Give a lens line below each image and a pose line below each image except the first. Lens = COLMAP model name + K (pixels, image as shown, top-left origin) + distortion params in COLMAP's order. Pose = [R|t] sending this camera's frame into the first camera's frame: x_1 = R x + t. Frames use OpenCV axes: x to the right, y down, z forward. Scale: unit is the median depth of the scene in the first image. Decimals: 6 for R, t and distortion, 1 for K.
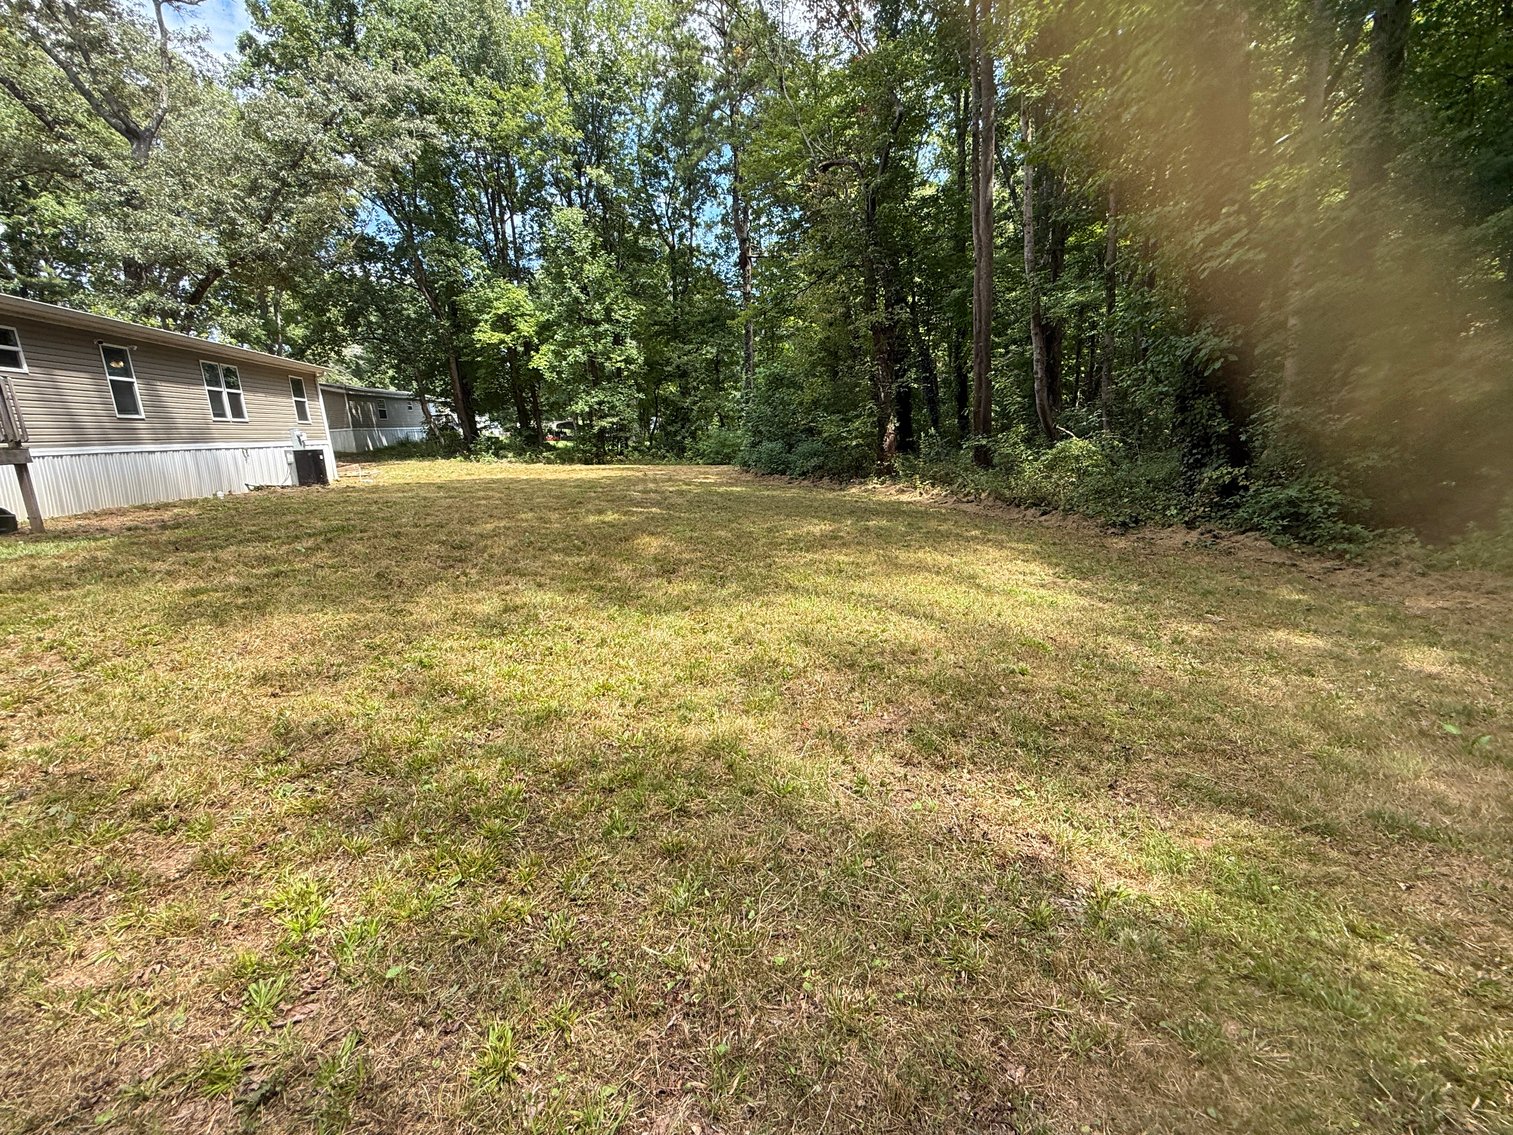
lens RADIAL K [[668.3, 0, 754.9], [0, 668.3, 569.3], [0, 0, 1]] dist [0.000389, 0.000233]
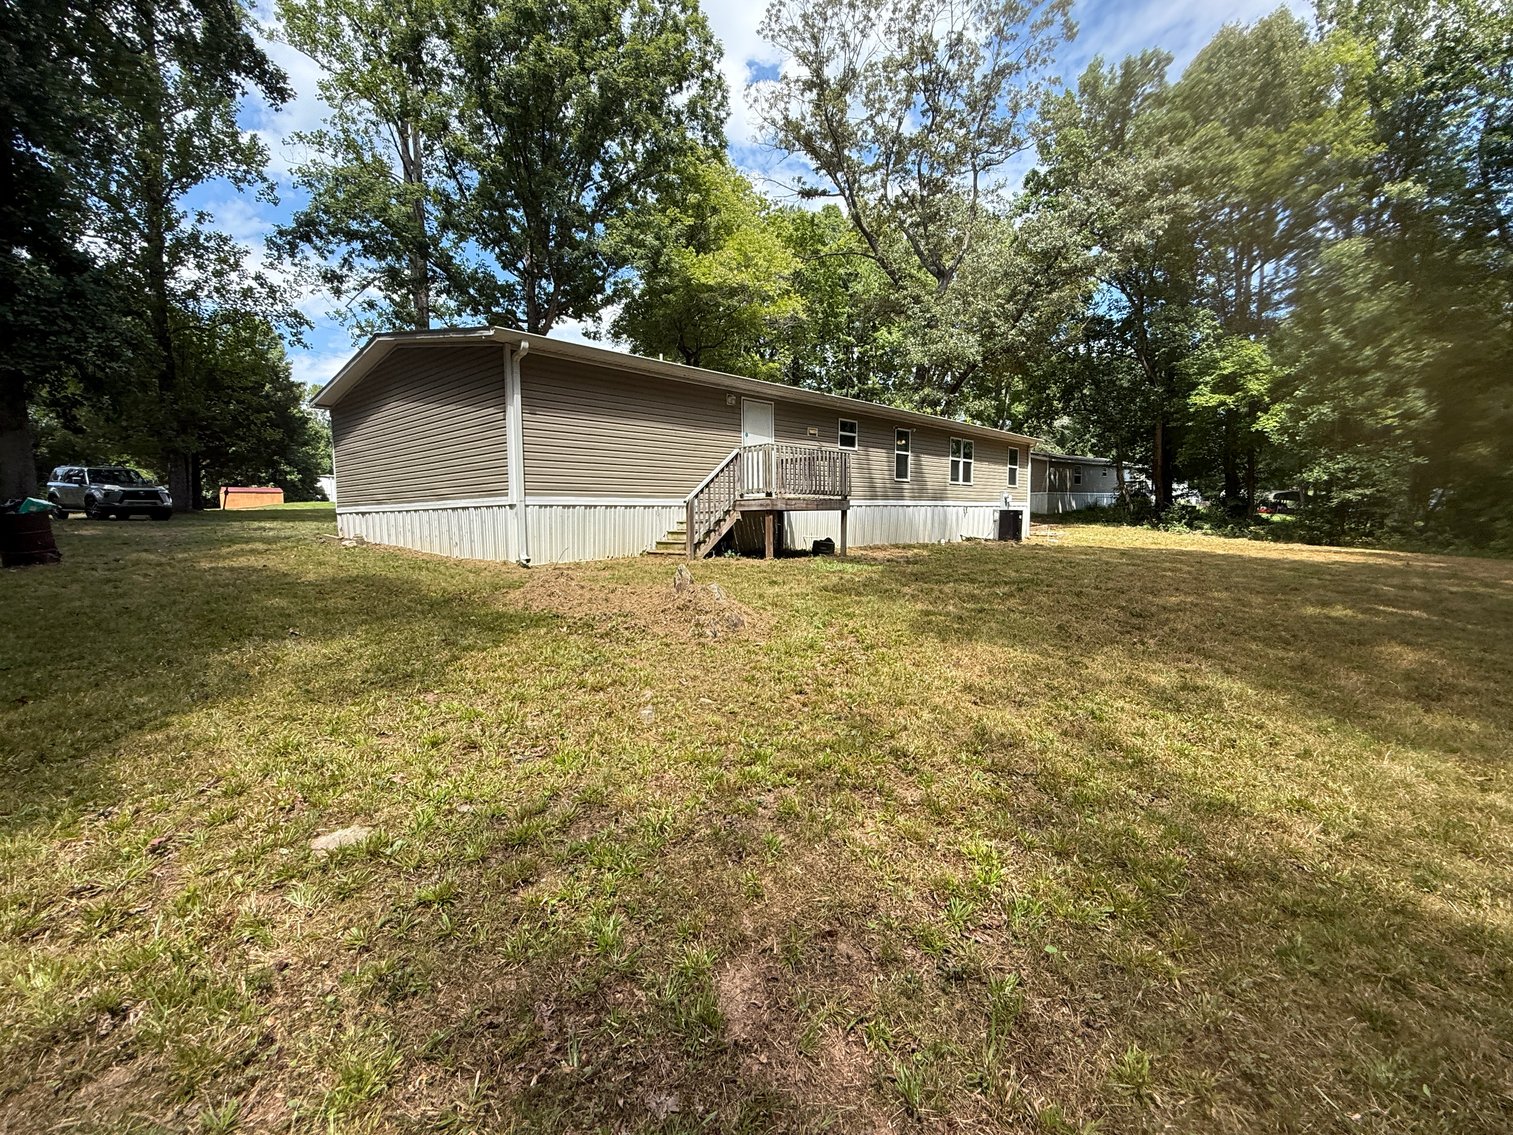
lens RADIAL K [[668.3, 0, 759.1], [0, 668.3, 571.2], [0, 0, 1]] dist [0.000389, 0.000233]
pose [[0.593218, 0.123375, -0.795532, 0.001166], [-0.195928, 0.980600, 0.005975, 0.002415], [0.780836, 0.152323, 0.605882, -0.016072]]
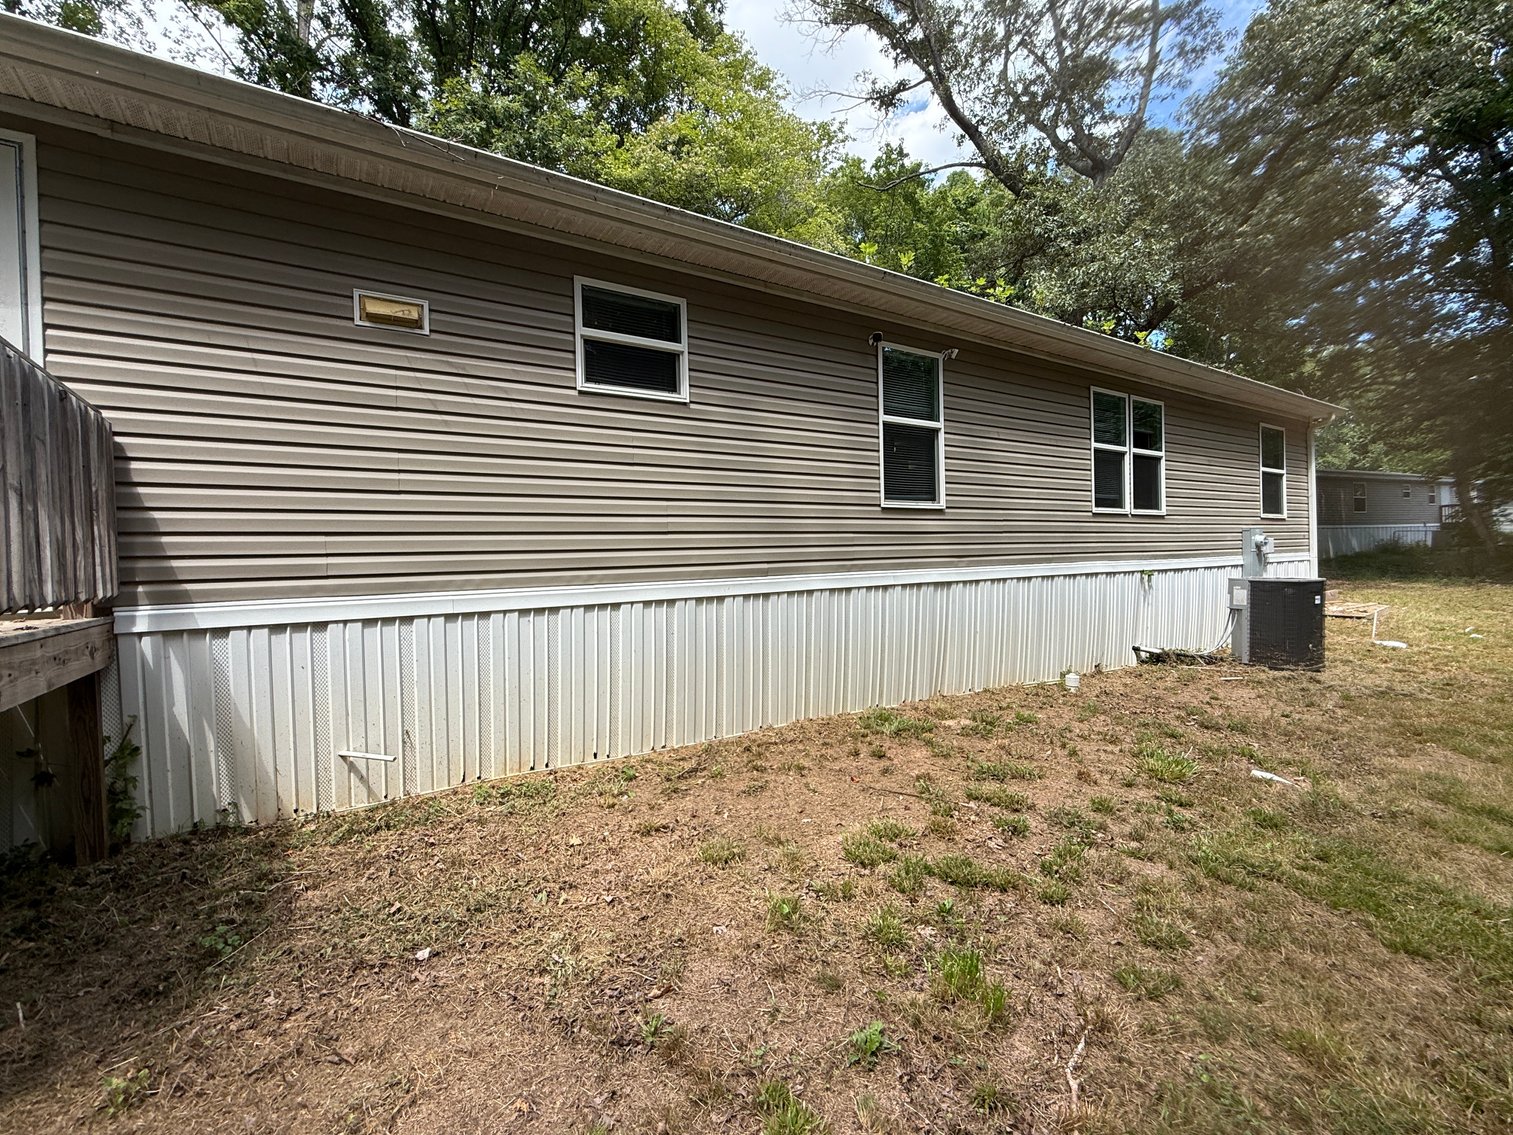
lens RADIAL K [[668.3, 0, 757.2], [0, 668.3, 569.1], [0, 0, 1]] dist [0.000389, 0.000233]
pose [[0.375383, 0.063581, -0.924686, -0.330885], [-0.193094, 0.981119, -0.010926, -0.095273], [0.906533, 0.182653, 0.380573, 0.438709]]
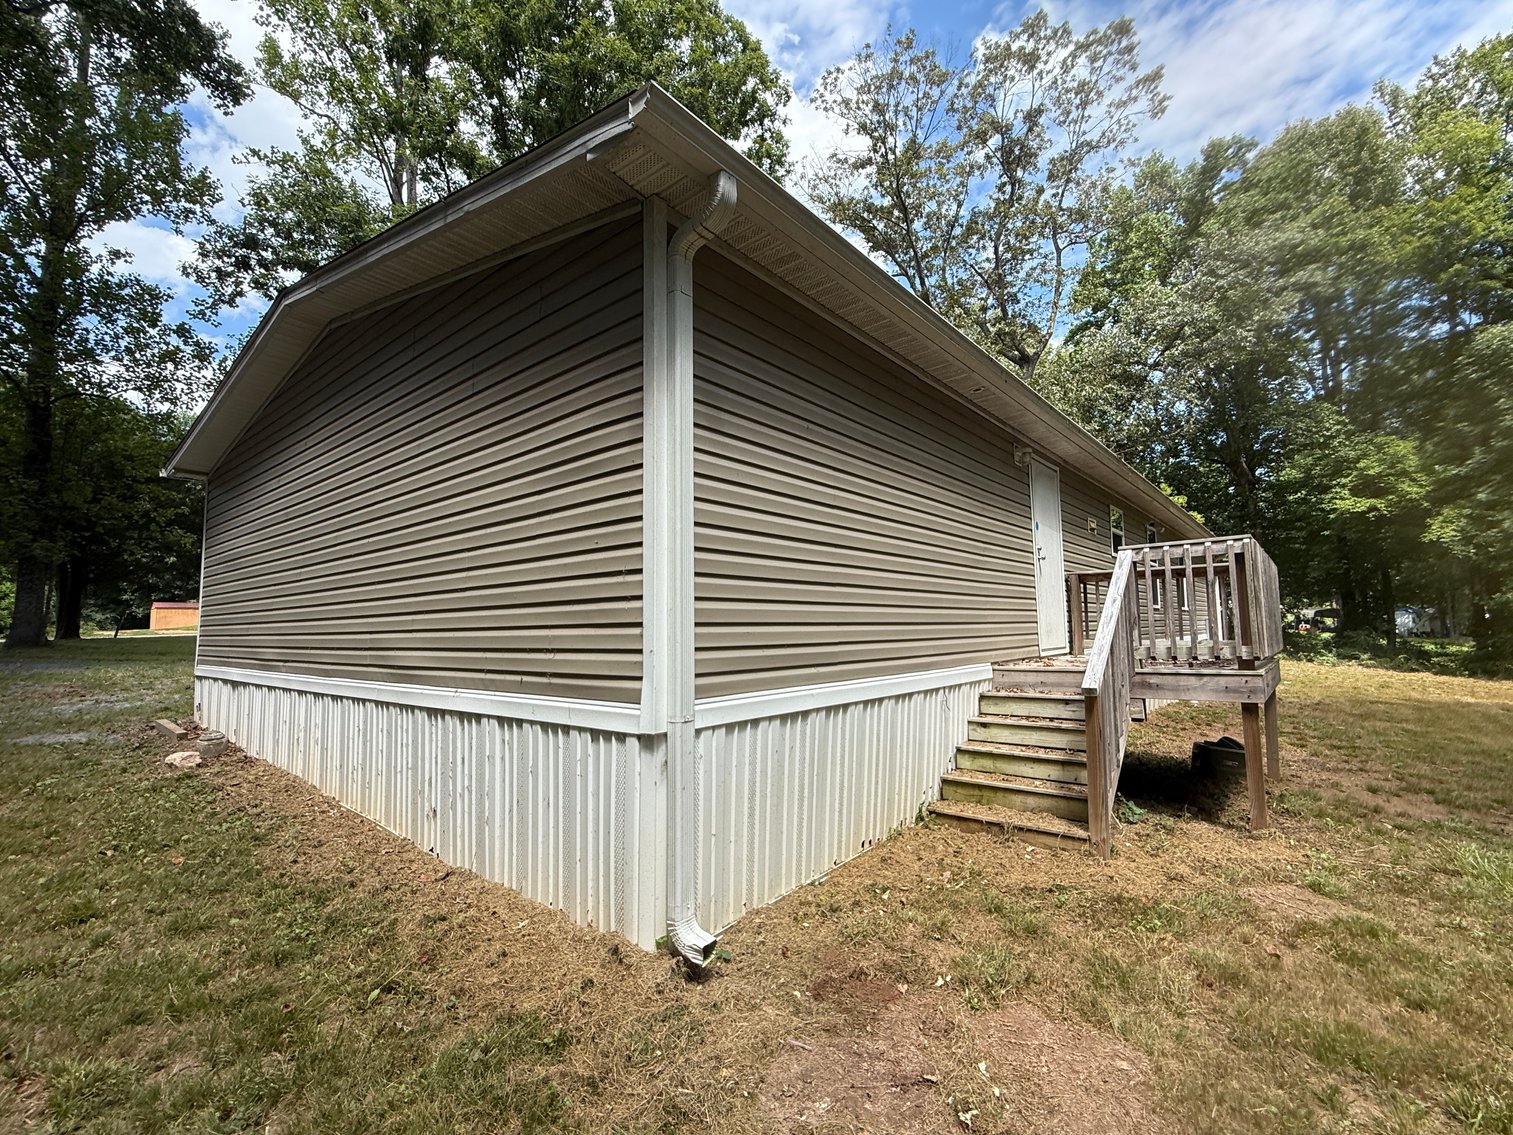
lens RADIAL K [[668.3, 0, 754.3], [0, 668.3, 573.4], [0, 0, 1]] dist [0.000389, 0.000233]
pose [[0.620790, -0.007867, -0.783938, -0.340841], [-0.192797, 0.967709, -0.162385, -0.018209], [0.759901, 0.251948, 0.599227, 0.049771]]
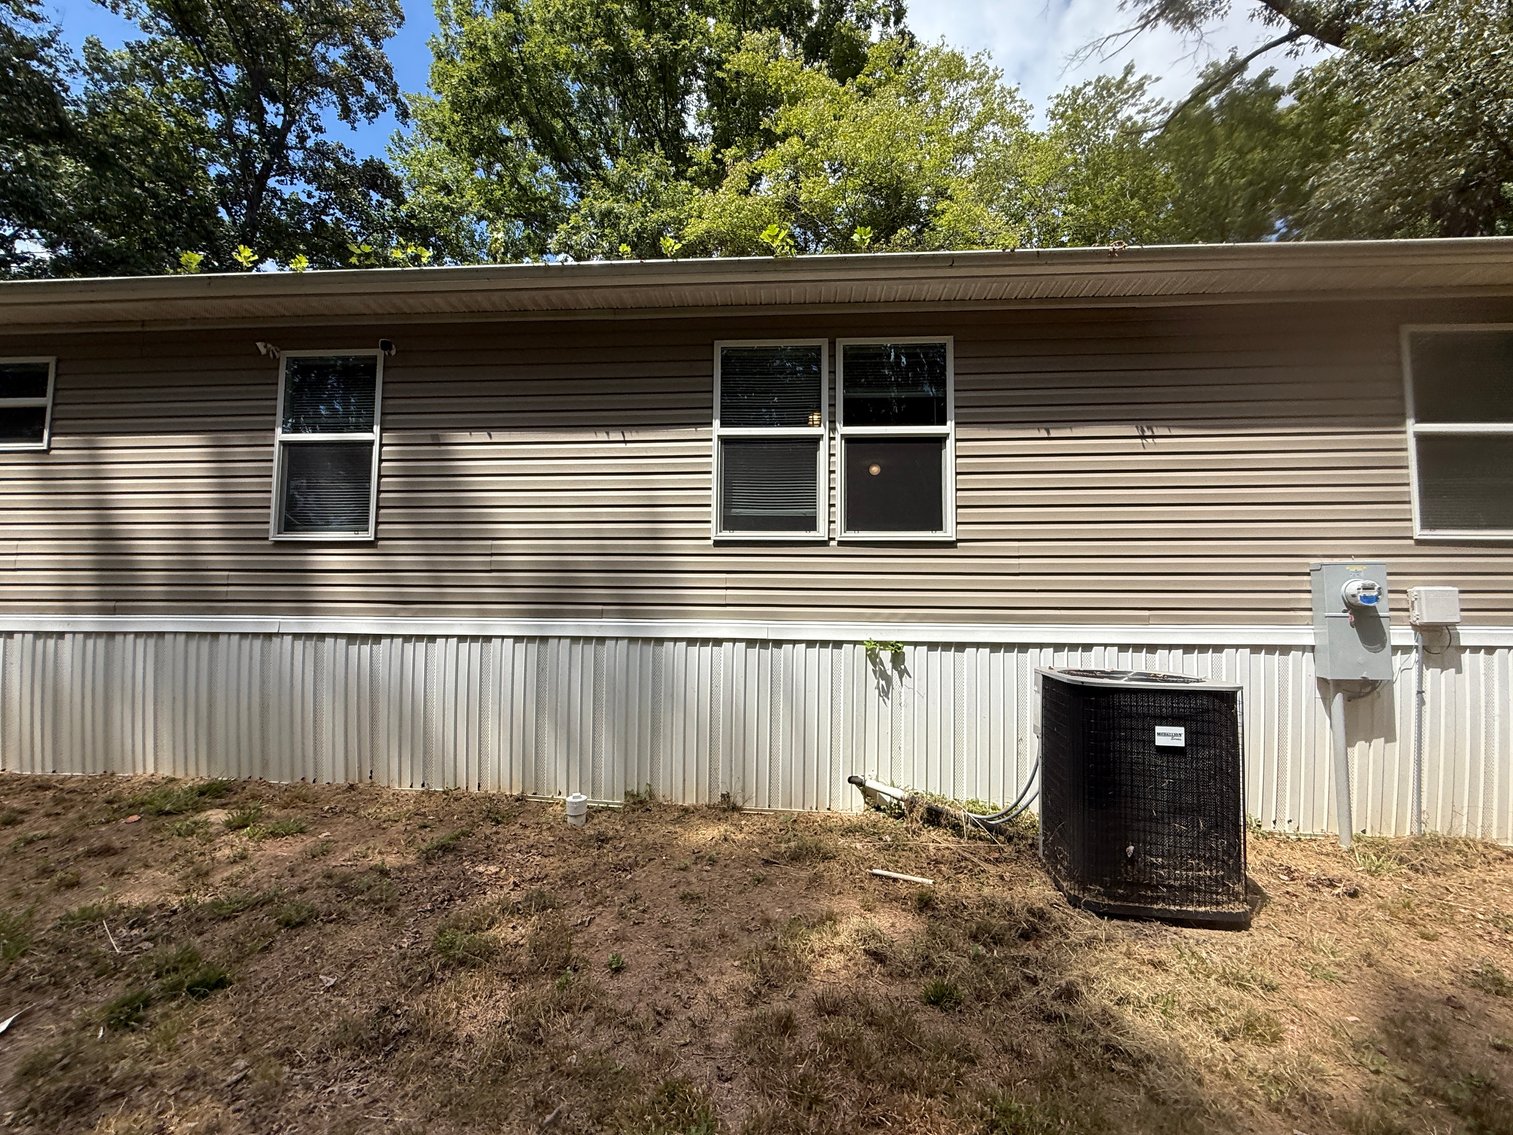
lens RADIAL K [[668.3, 0, 758.5], [0, 668.3, 560.6], [0, 0, 1]] dist [0.000389, 0.000233]
pose [[-0.274234, -0.023071, -0.961386, -0.383374], [-0.196657, 0.979931, 0.032580, -0.160575], [0.941340, 0.197998, -0.273267, 0.775135]]
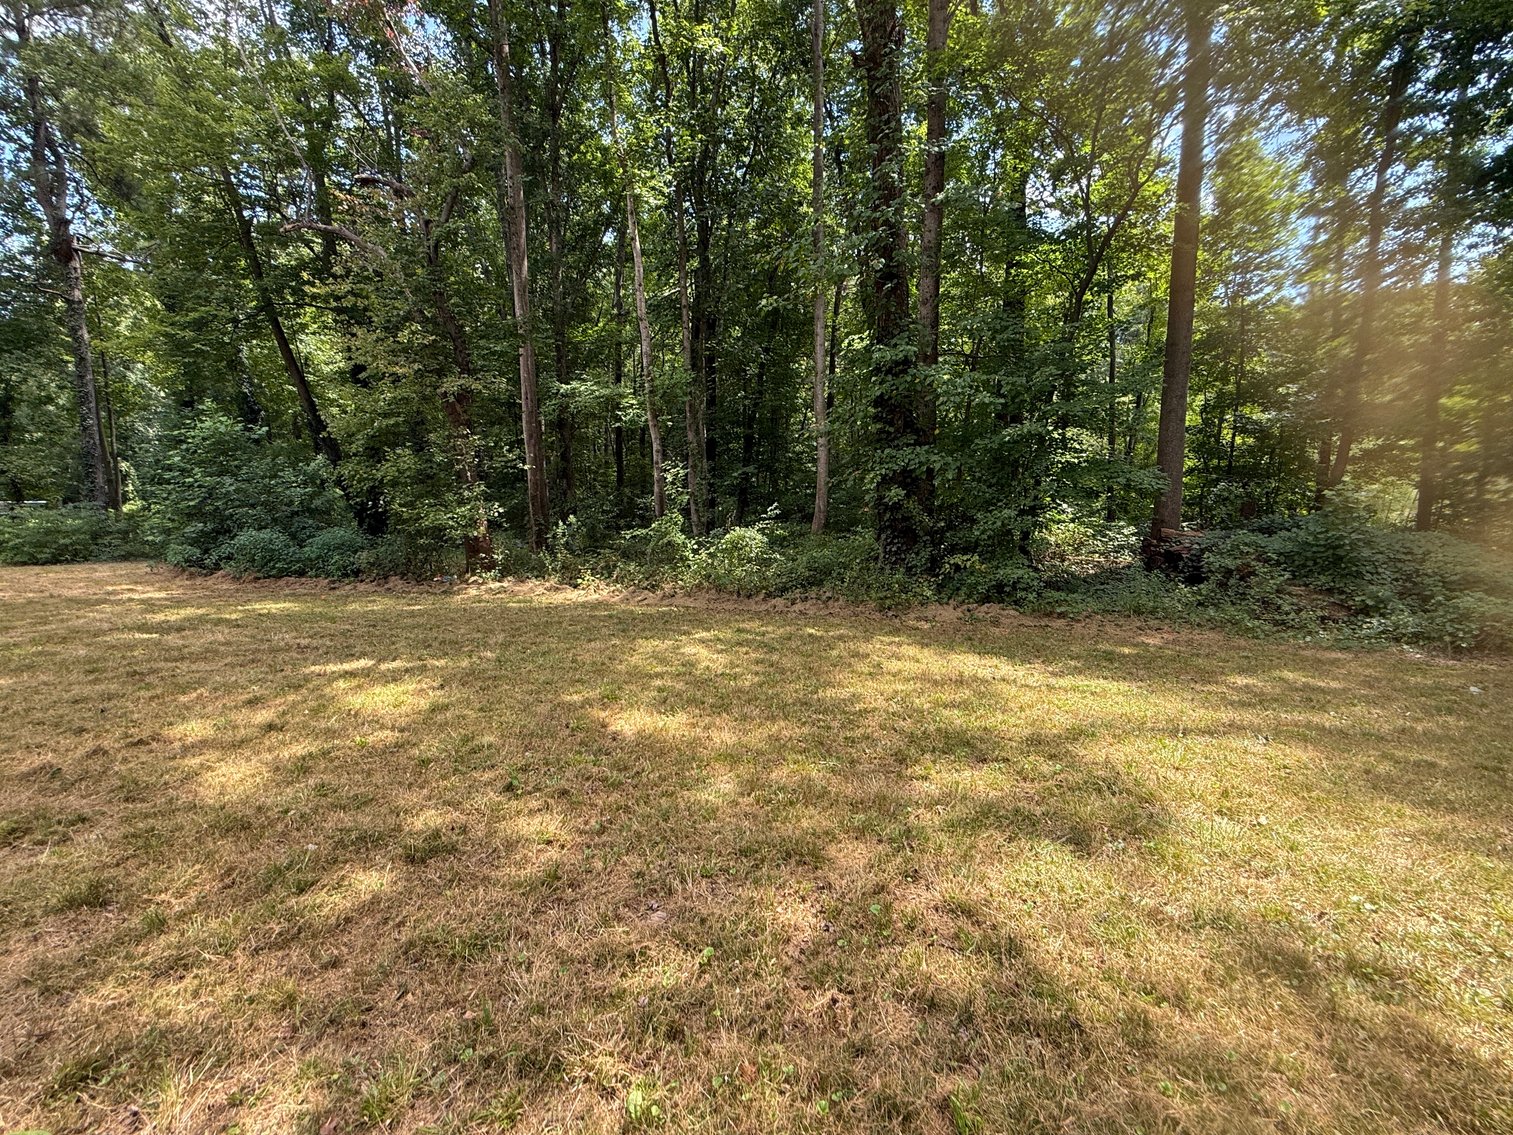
lens RADIAL K [[668.3, 0, 759.0], [0, 668.3, 567.5], [0, 0, 1]] dist [0.000389, 0.000233]
pose [[0.619894, -0.060446, 0.782354, -0.208299], [0.148958, 0.987964, -0.041694, -0.050708], [-0.770418, 0.142383, 0.621437, 0.194477]]
